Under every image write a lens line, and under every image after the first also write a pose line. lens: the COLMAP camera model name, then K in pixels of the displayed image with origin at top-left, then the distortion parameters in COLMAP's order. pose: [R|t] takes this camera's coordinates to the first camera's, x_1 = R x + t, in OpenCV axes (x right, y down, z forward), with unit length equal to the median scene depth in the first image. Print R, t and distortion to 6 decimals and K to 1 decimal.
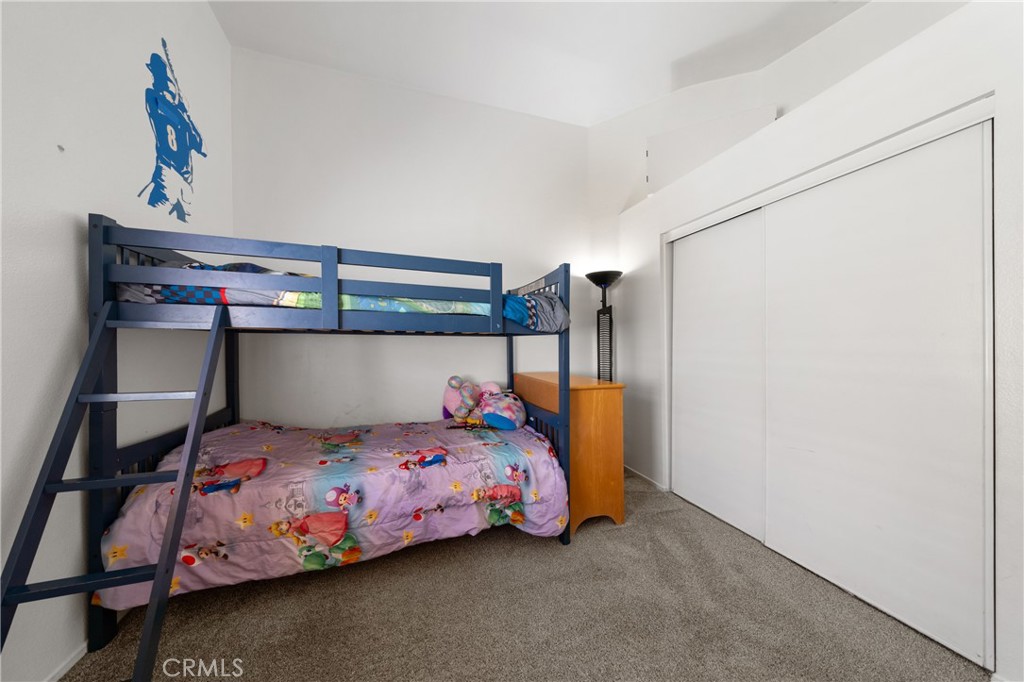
lens RADIAL K [[318.6, 0, 512.0], [0, 318.6, 341.0], [0, 0, 1]] dist [0.009411, -0.005303]
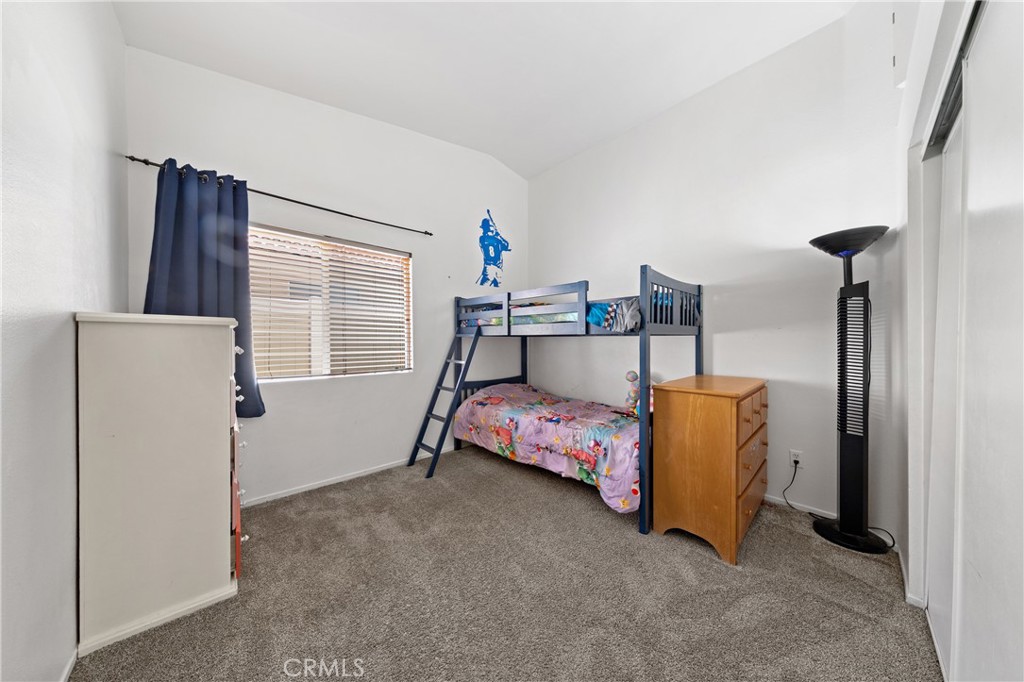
lens RADIAL K [[318.6, 0, 512.0], [0, 318.6, 341.0], [0, 0, 1]] dist [0.009411, -0.005303]
pose [[0.413290, -0.005682, -0.910582, 1.067889], [0.007657, 0.999967, -0.002765, 0.004027], [0.910567, -0.005830, 0.413320, 0.202623]]
